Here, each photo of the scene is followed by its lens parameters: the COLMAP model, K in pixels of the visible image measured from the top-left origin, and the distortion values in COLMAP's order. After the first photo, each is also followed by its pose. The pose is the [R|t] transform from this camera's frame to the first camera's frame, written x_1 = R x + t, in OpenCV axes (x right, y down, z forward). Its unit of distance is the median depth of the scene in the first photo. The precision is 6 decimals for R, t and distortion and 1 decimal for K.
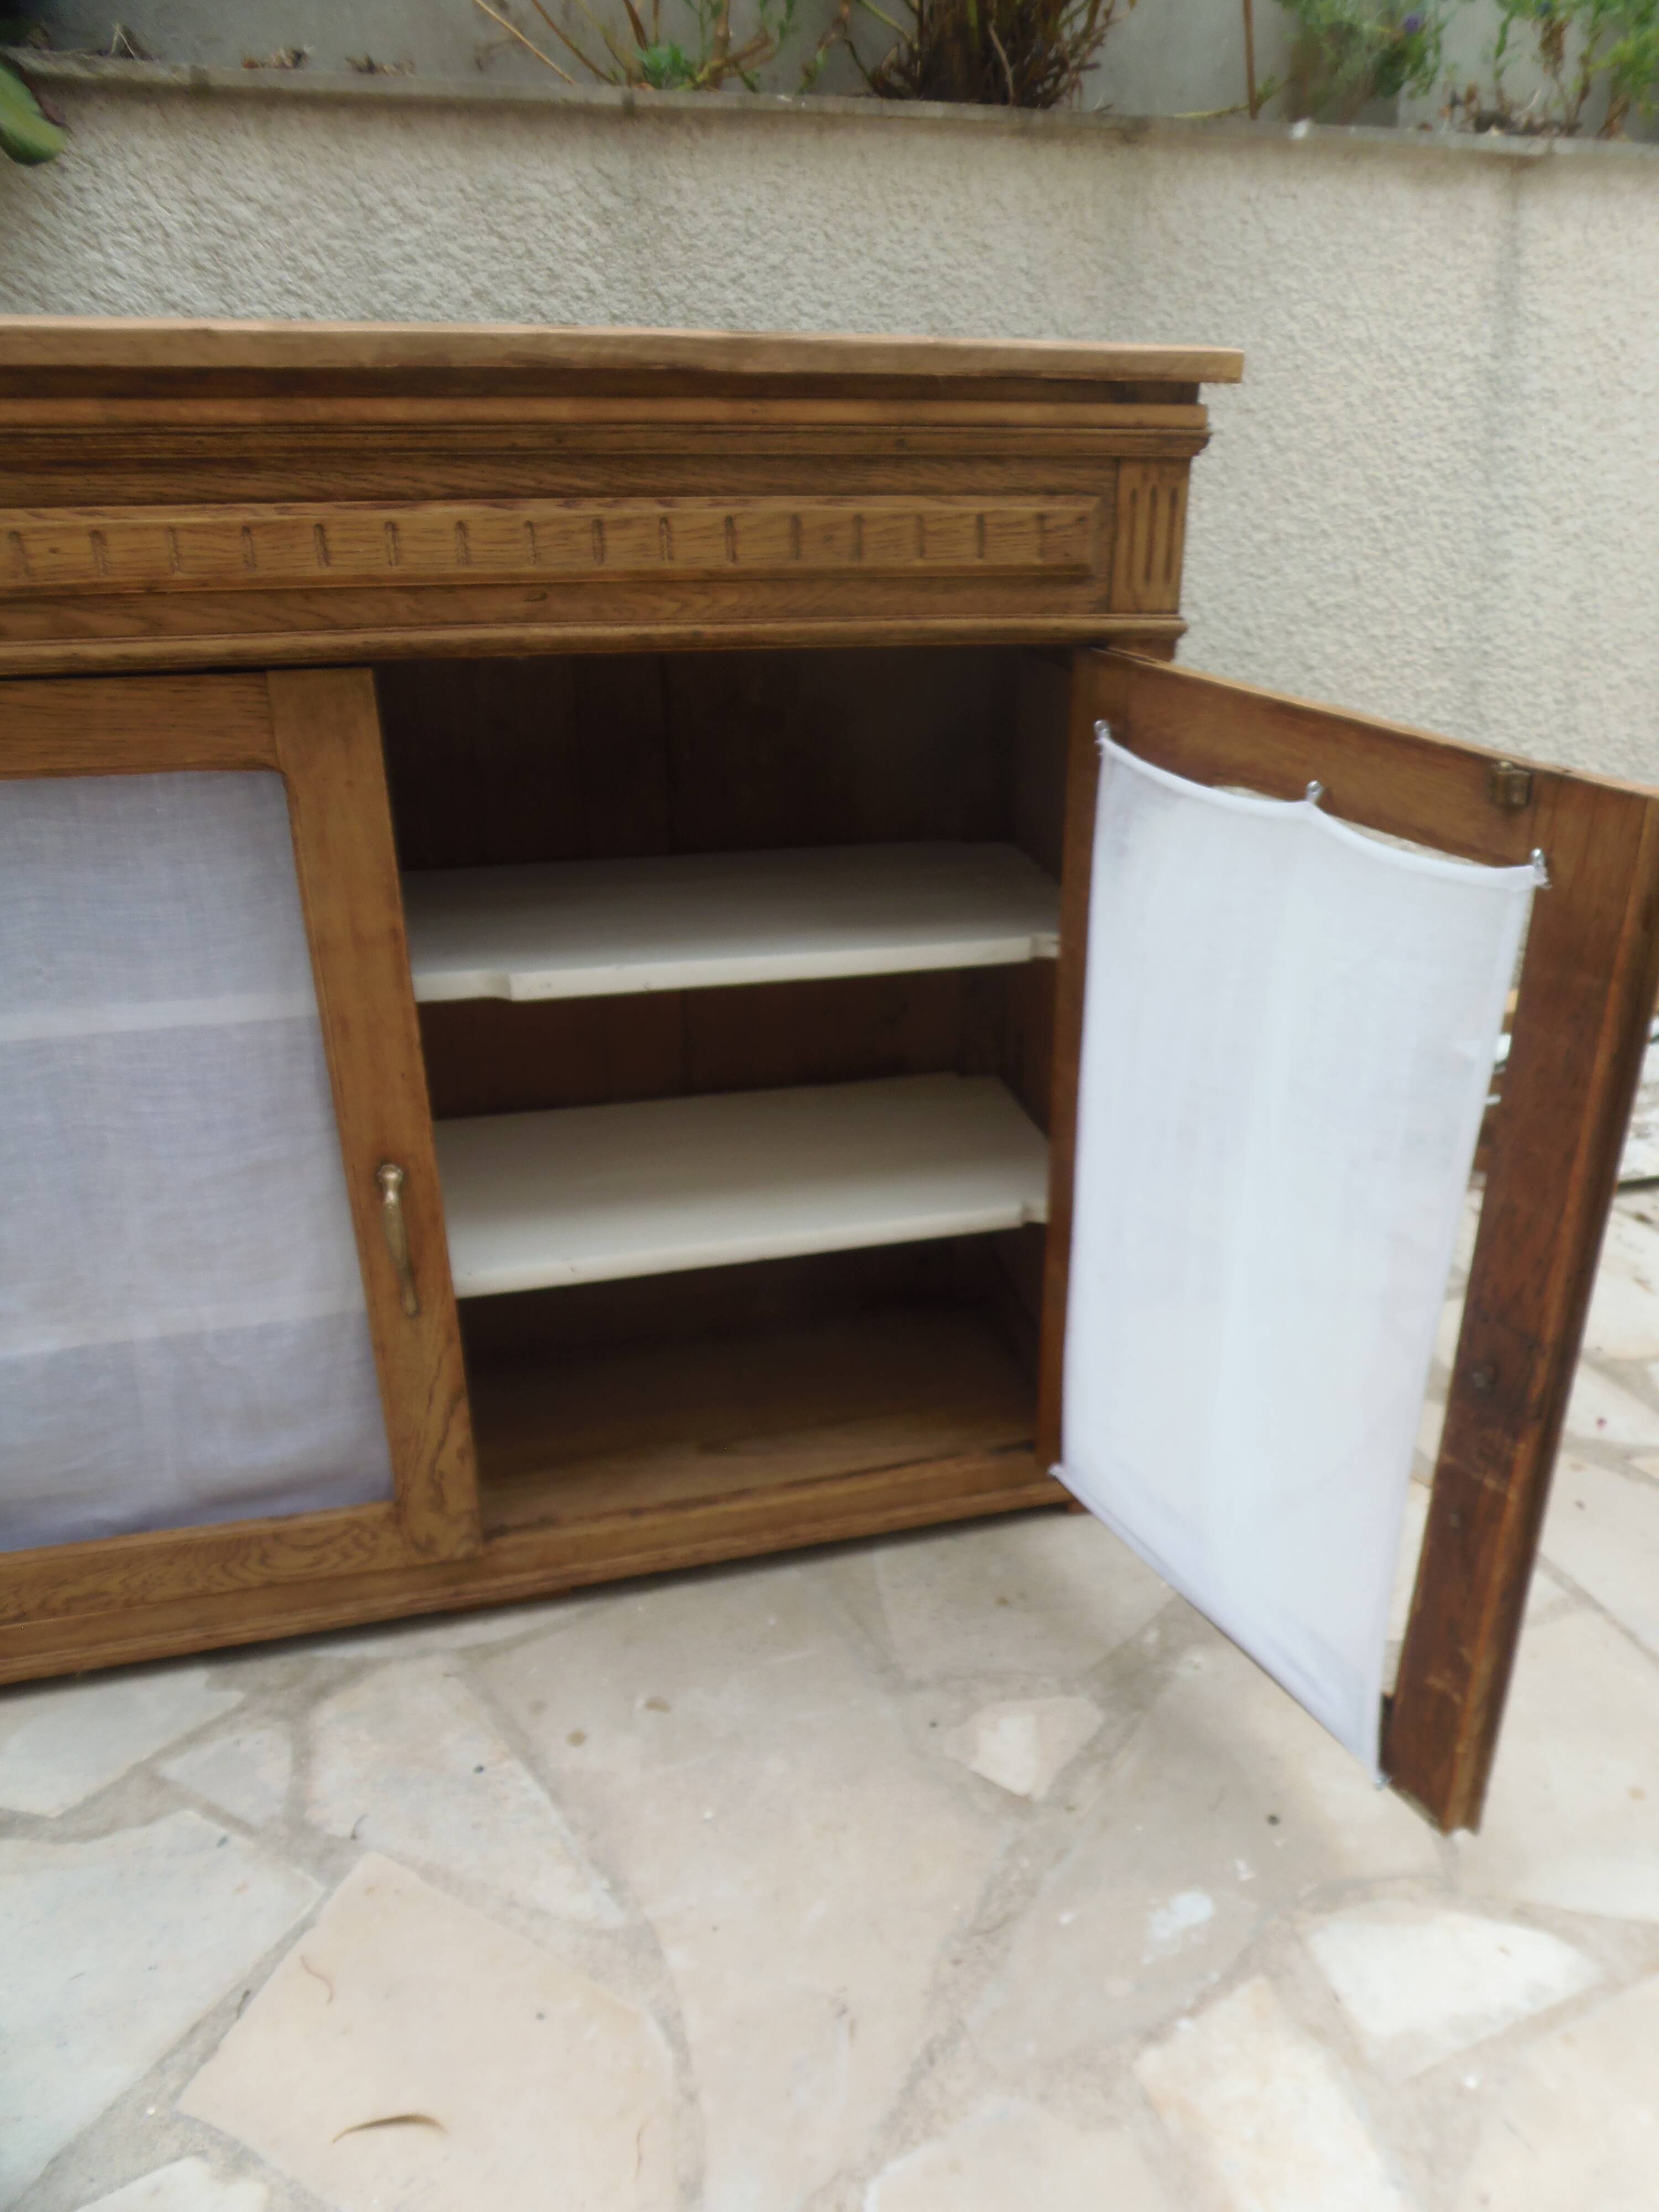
lens RADIAL K [[1616.8, 0, 945.9], [0, 1616.8, 1126.2], [0, 0, 1]] dist [-0.028731, 0.001006]
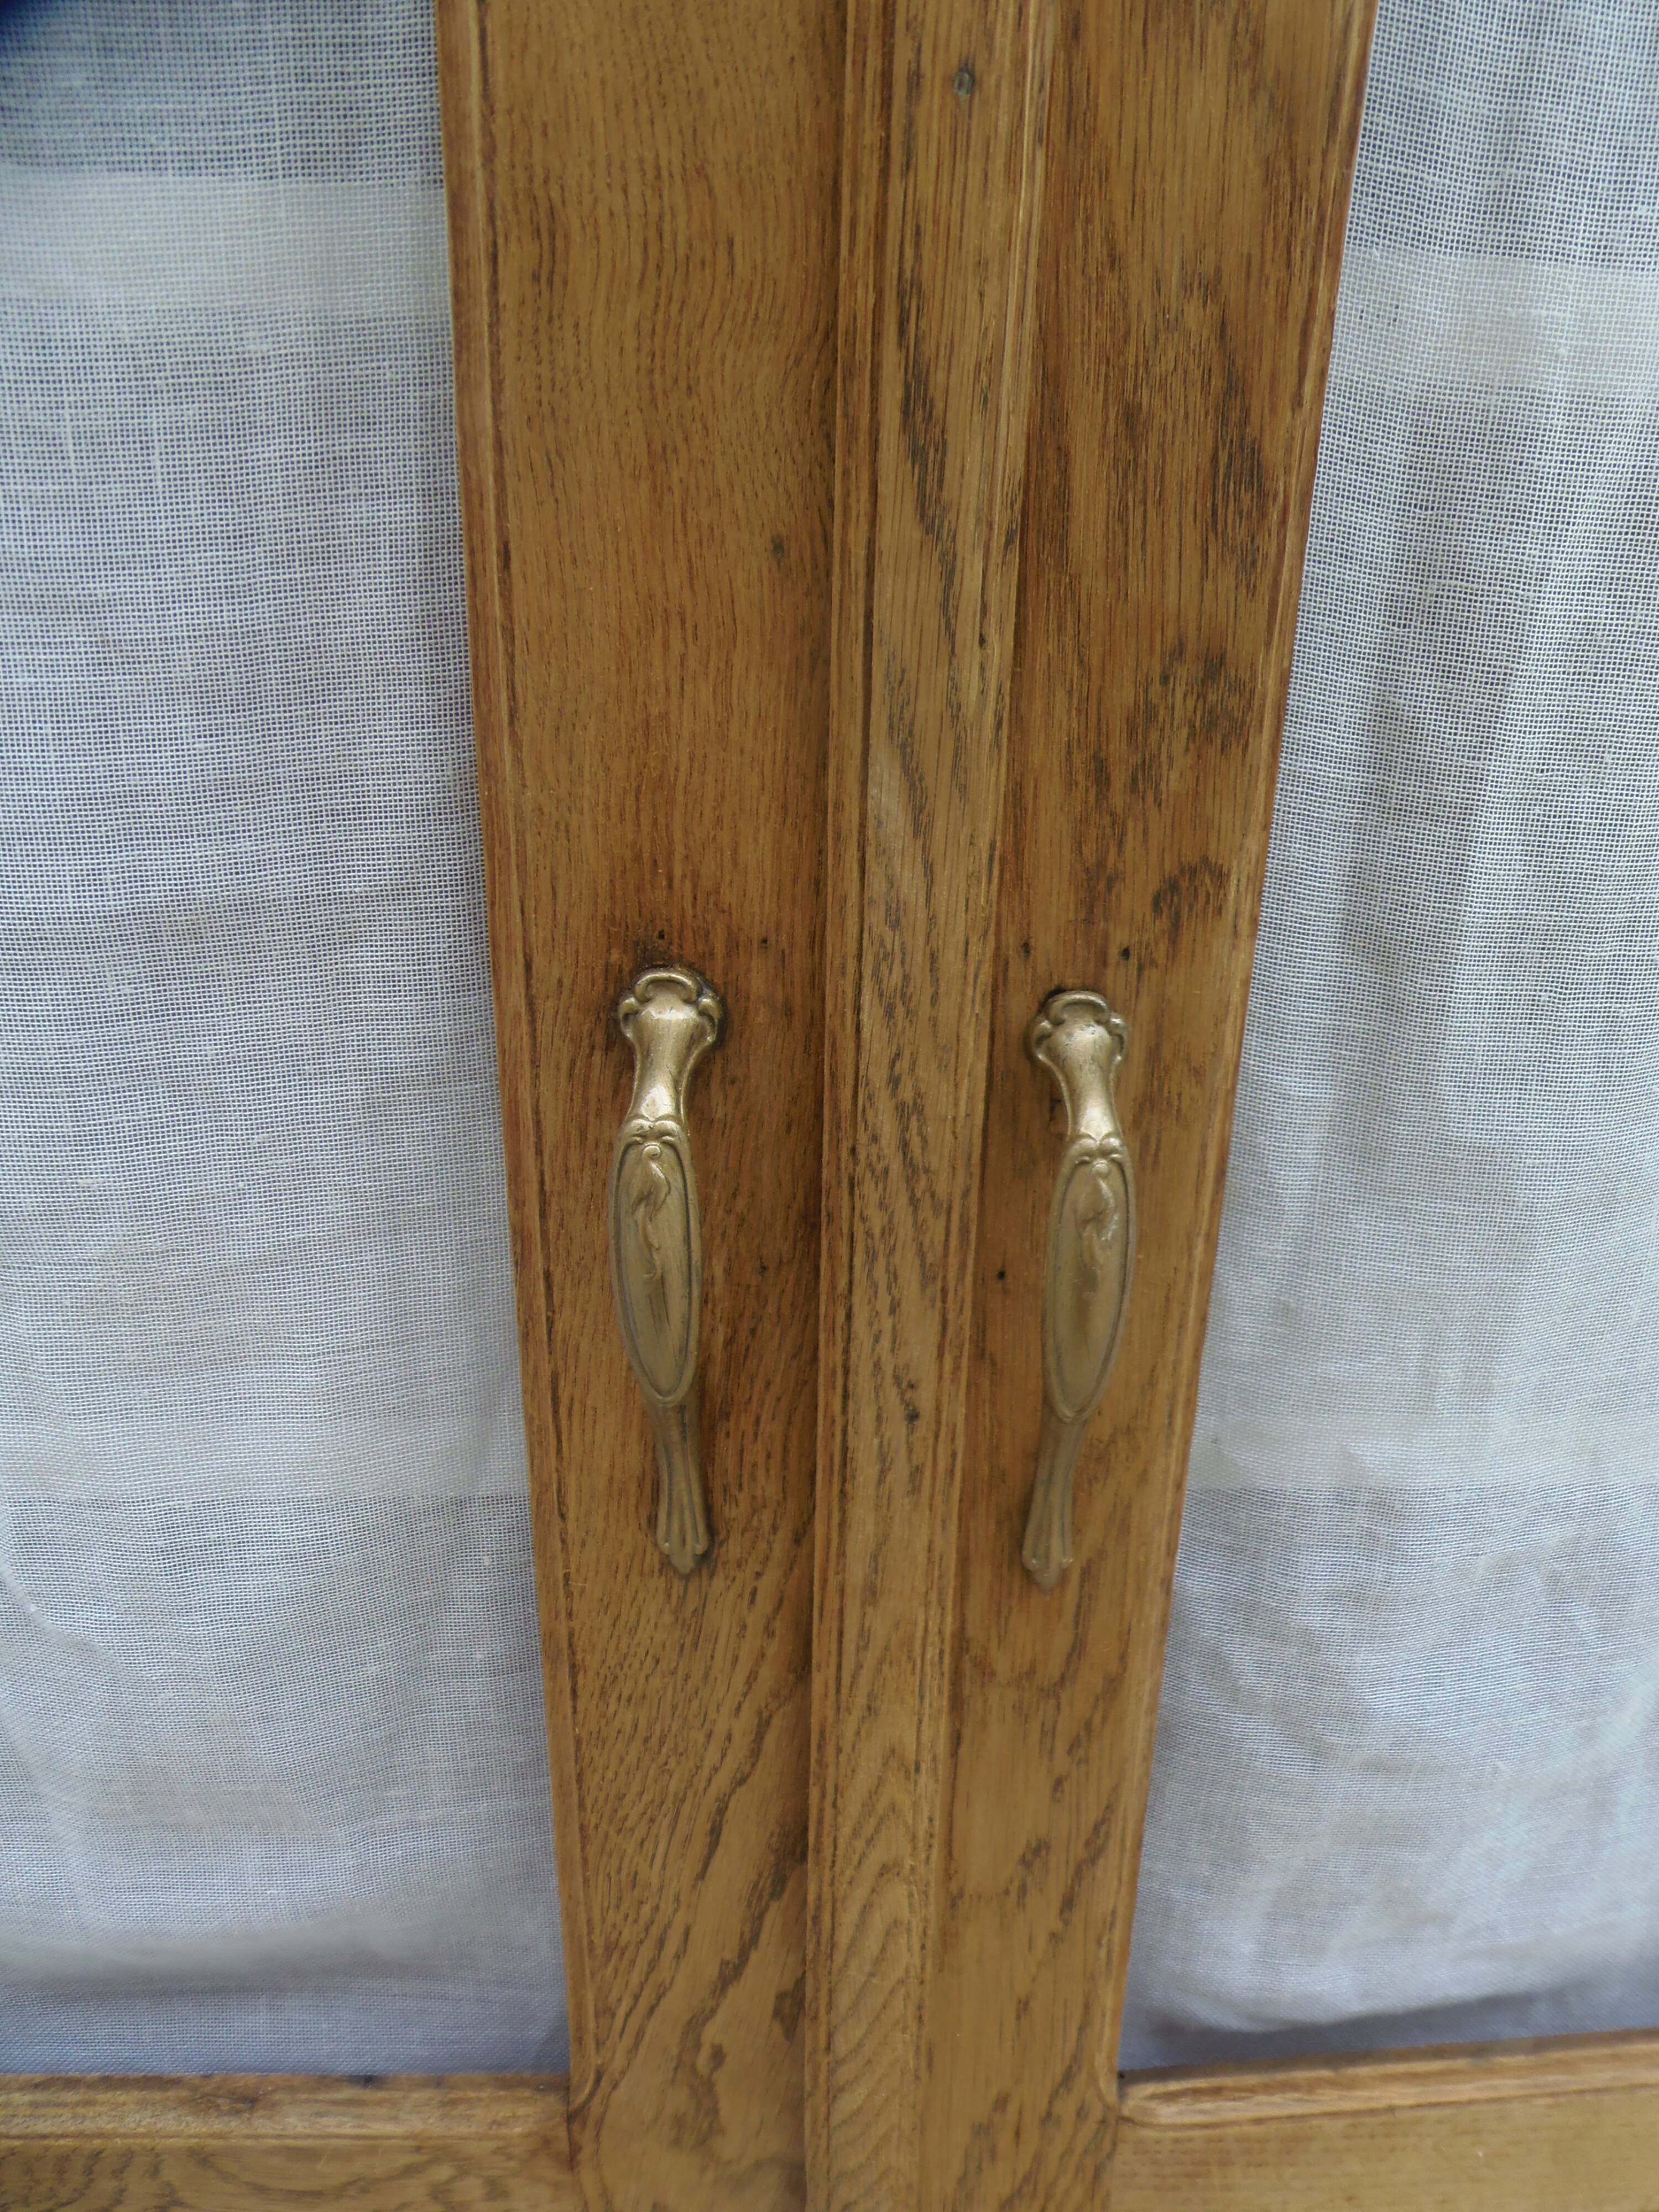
lens RADIAL K [[1641.1, 0, 958.8], [0, 1641.1, 1169.5], [0, 0, 1]] dist [-0.024736, 0.005148]
pose [[0.979492, 0.113100, -0.166745, -0.235385], [-0.115097, 0.993351, -0.002333, 0.043825], [0.165372, 0.021477, 0.985997, 0.697276]]
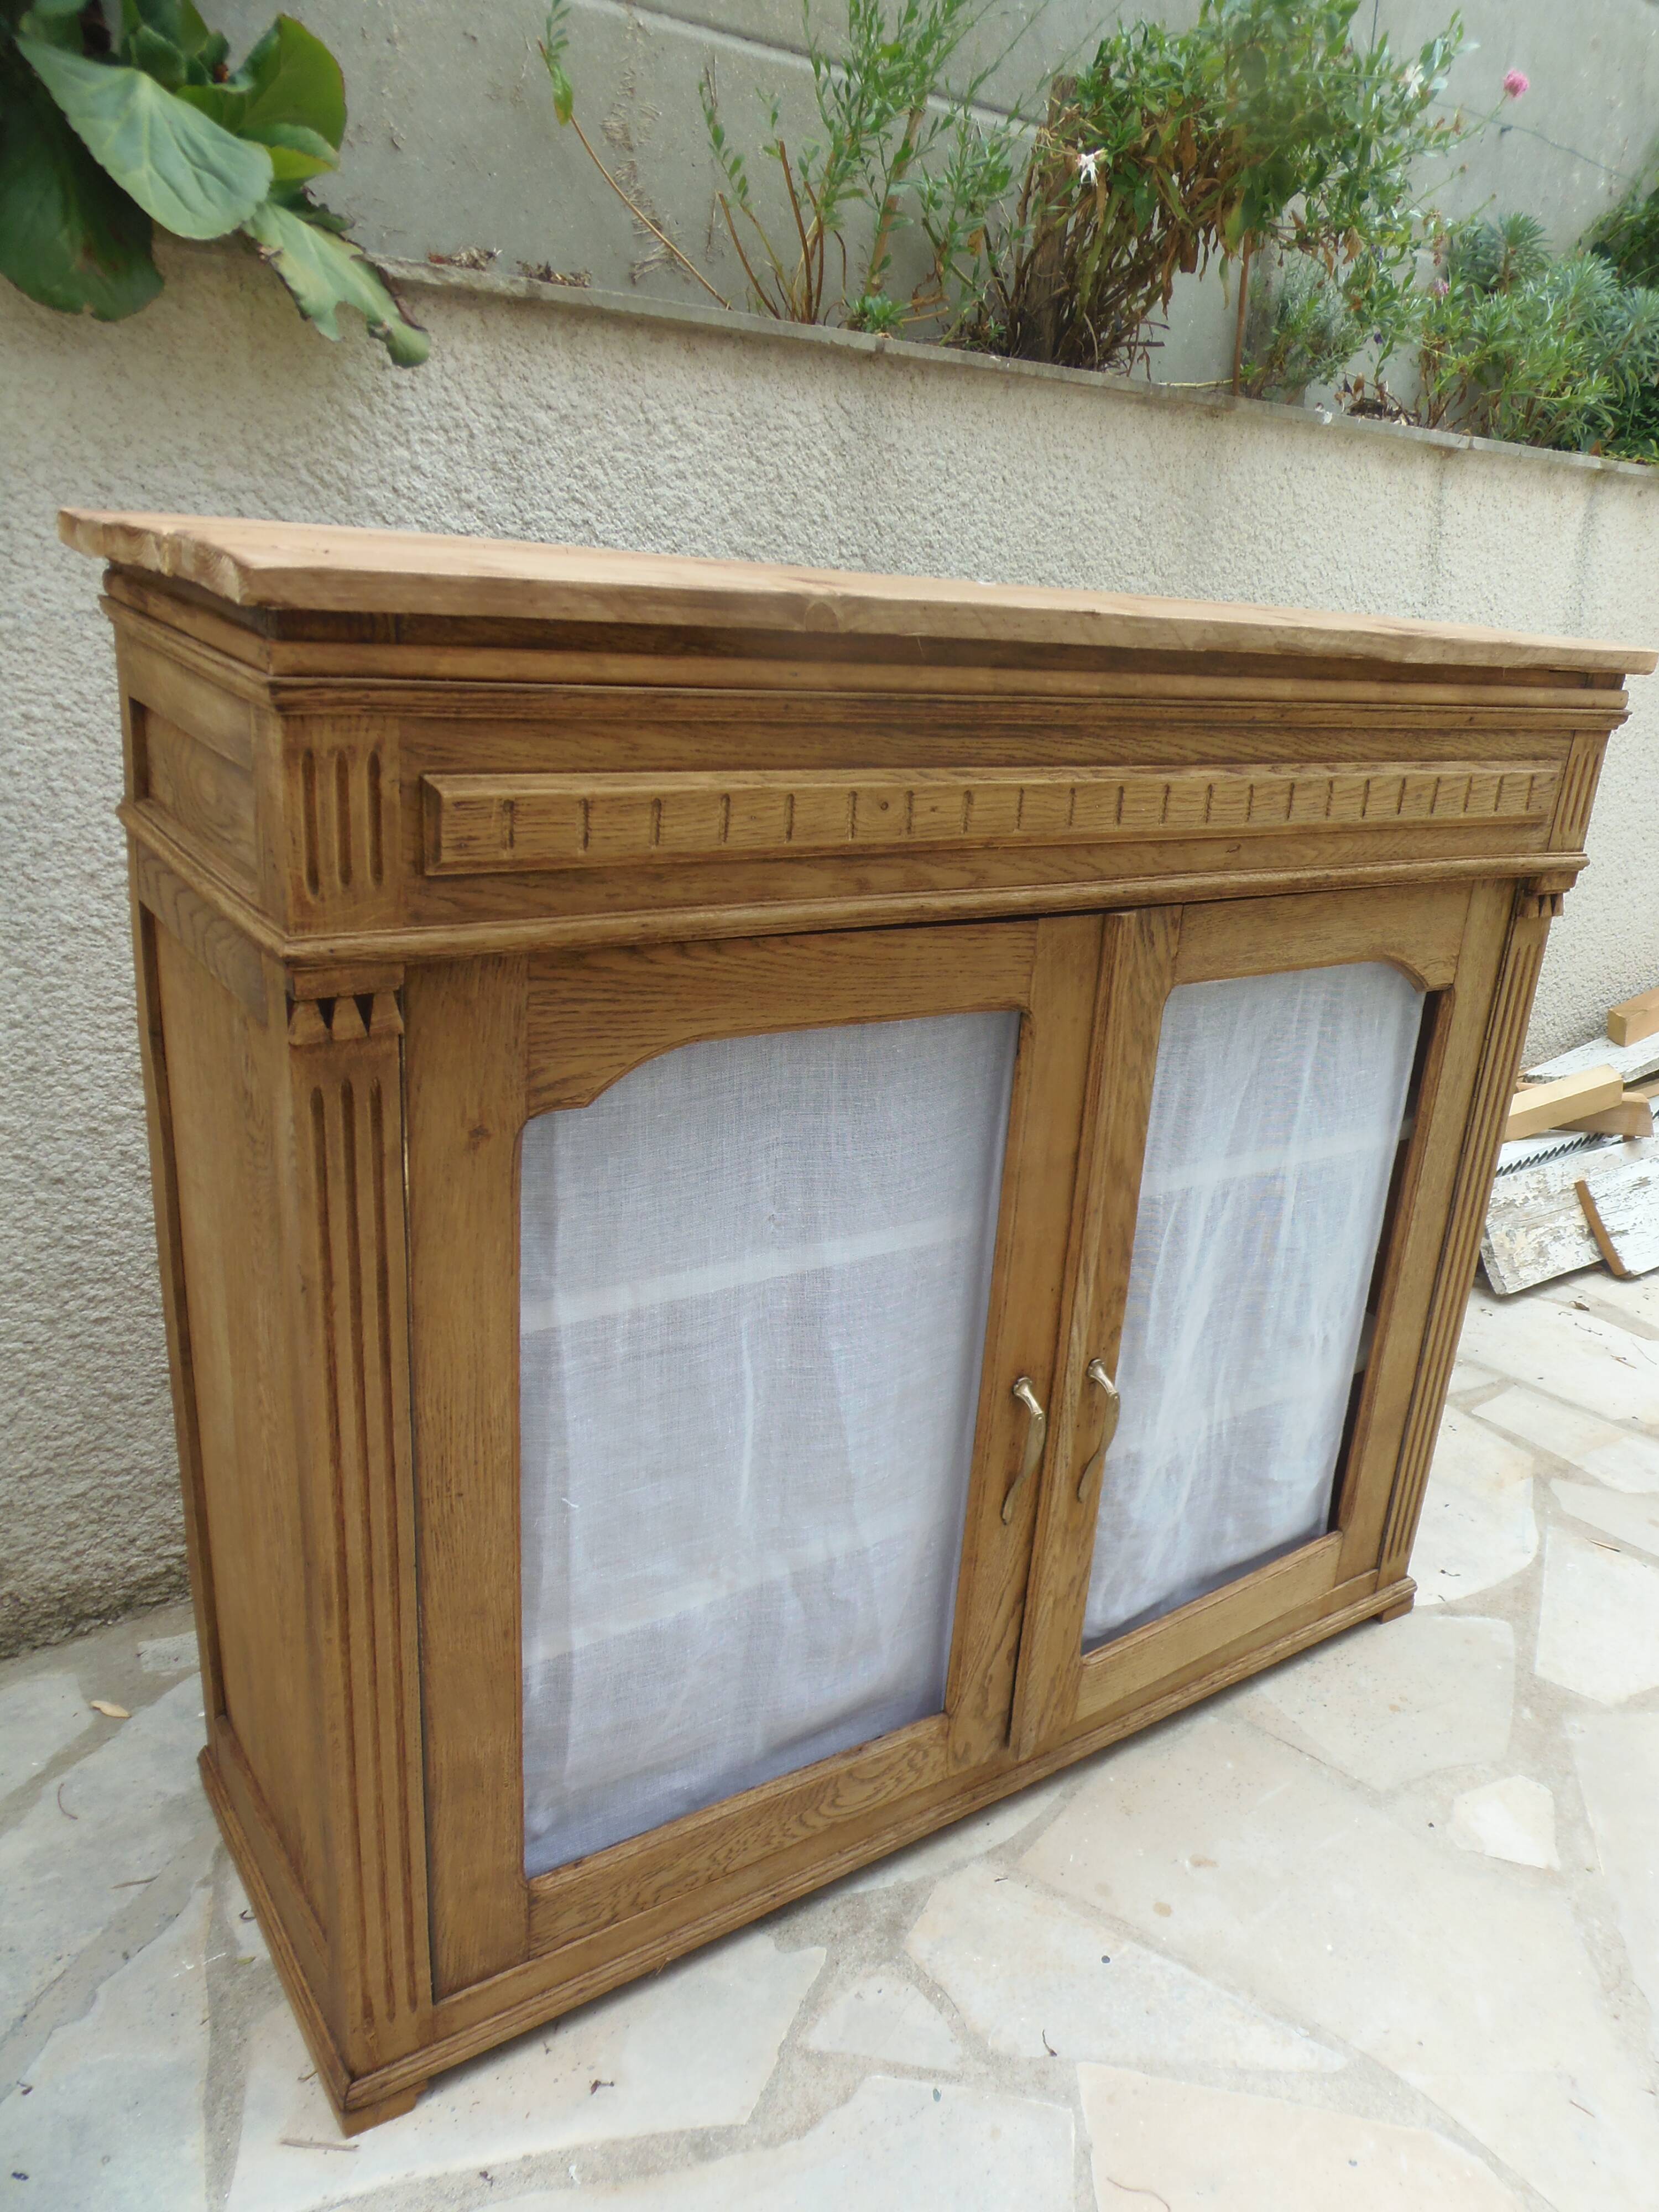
lens RADIAL K [[1616.8, 0, 932.5], [0, 1616.8, 1126.3], [0, 0, 1]] dist [-0.028731, 0.001006]
pose [[0.935075, -0.060768, 0.349203, -0.678231], [0.087072, 0.994387, -0.060115, -0.070874], [-0.343590, 0.086617, 0.935117, 0.037760]]
